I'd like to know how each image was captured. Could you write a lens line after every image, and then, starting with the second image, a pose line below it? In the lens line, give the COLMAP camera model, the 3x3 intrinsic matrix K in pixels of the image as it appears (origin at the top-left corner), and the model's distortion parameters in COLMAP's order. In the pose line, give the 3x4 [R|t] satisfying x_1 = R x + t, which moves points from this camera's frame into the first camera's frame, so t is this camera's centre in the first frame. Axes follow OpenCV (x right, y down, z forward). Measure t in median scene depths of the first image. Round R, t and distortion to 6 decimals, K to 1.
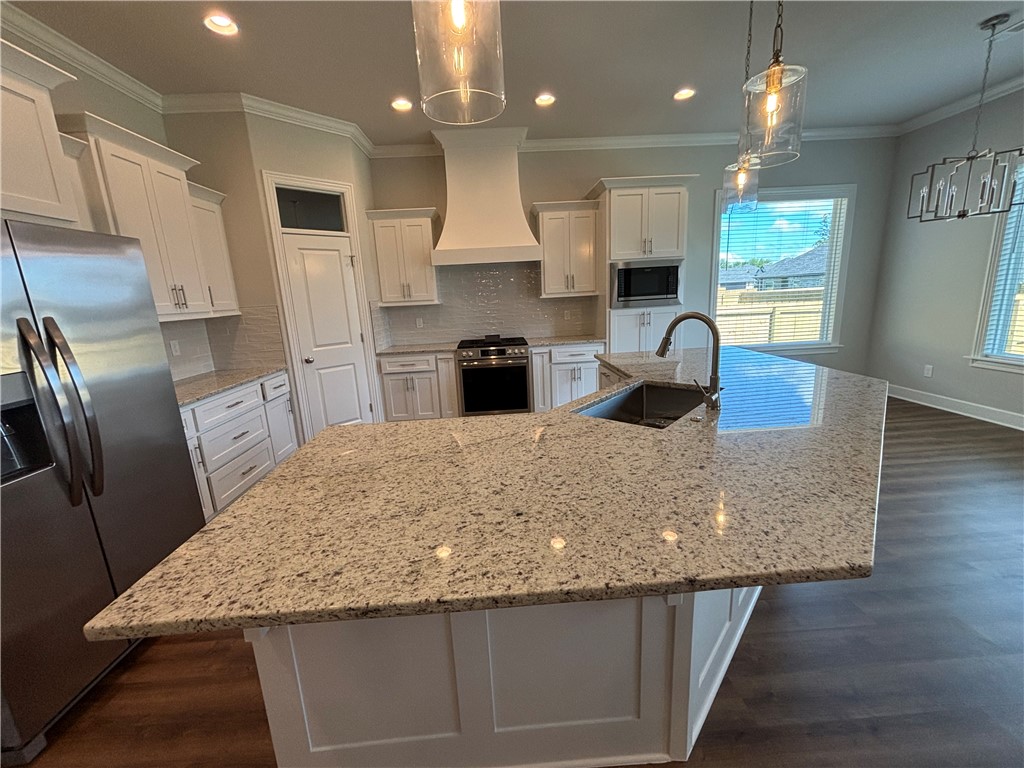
lens RADIAL K [[414.5, 0, 512.0], [0, 414.5, 384.0], [0, 0, 1]] dist [-0.000949, -0.000067]
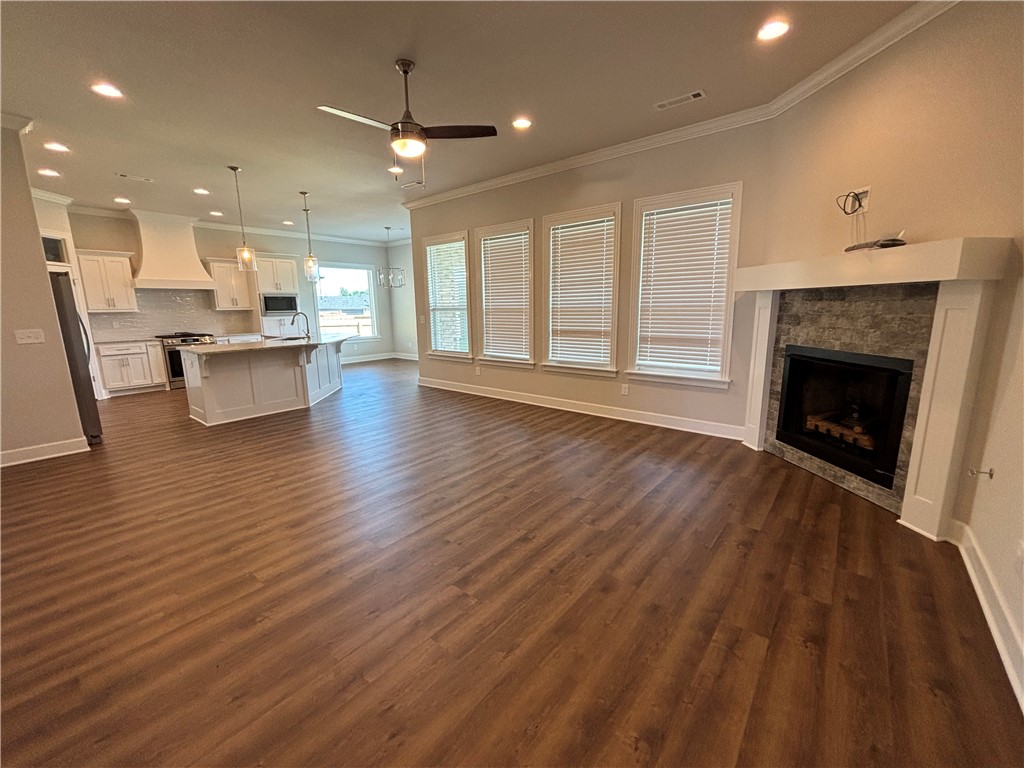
lens RADIAL K [[417.5, 0, 512.0], [0, 417.5, 384.0], [0, 0, 1]] dist [-0.000613, -0.000101]
pose [[0.674441, -0.094472, 0.732260, -0.417259], [0.138581, 0.990351, 0.000131, 0.280864], [-0.725207, 0.101389, 0.681025, -1.104369]]
